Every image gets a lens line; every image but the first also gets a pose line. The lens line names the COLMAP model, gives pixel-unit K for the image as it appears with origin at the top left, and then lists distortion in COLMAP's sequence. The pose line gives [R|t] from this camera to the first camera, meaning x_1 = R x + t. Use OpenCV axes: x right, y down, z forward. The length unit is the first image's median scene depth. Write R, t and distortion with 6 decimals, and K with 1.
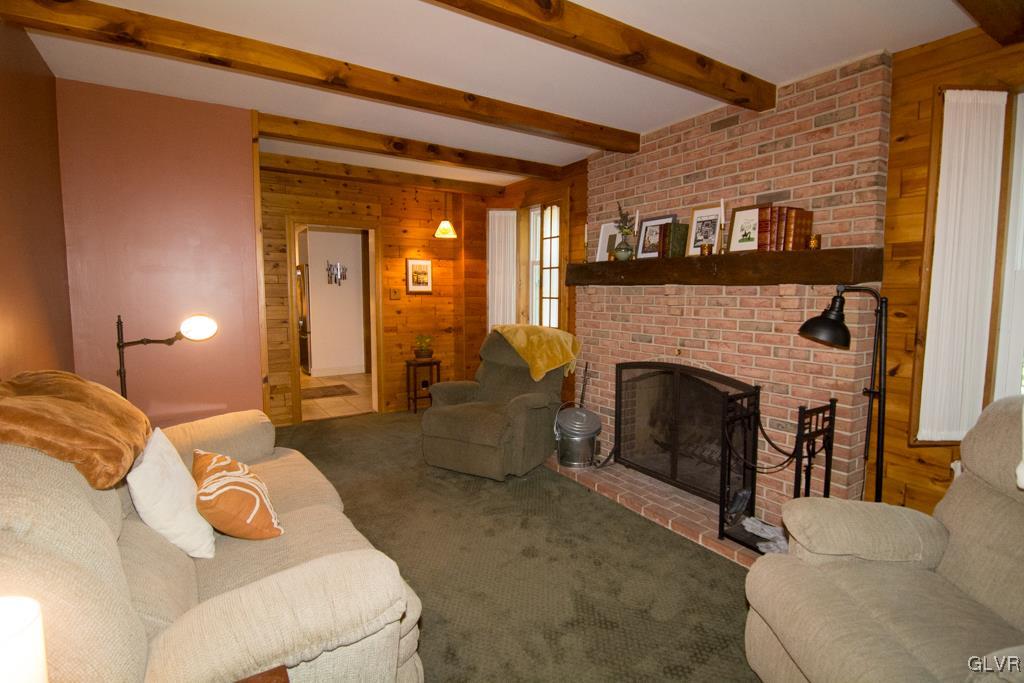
lens RADIAL K [[506.9, 0, 515.1], [0, 506.9, 338.8], [0, 0, 1]] dist [-0.007623, -0.009925]
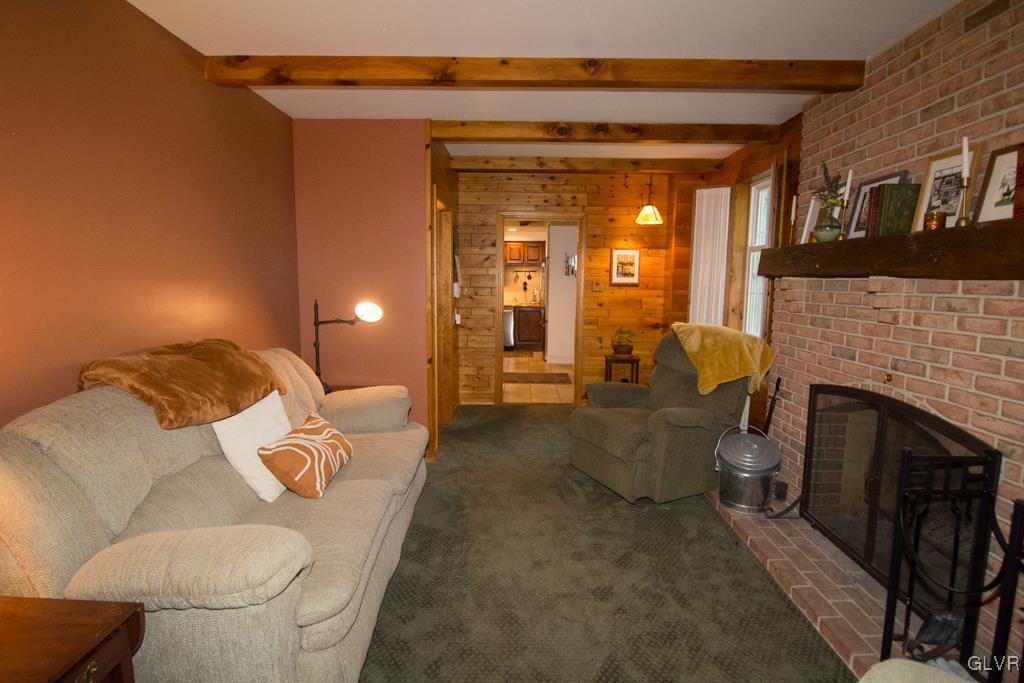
lens RADIAL K [[506.9, 0, 513.6], [0, 506.9, 339.0], [0, 0, 1]] dist [-0.007623, -0.009925]
pose [[0.824256, 0.070250, -0.561842, 0.277391], [-0.060672, 0.997519, 0.035717, -0.018238], [0.562957, 0.004648, 0.826473, 0.169049]]
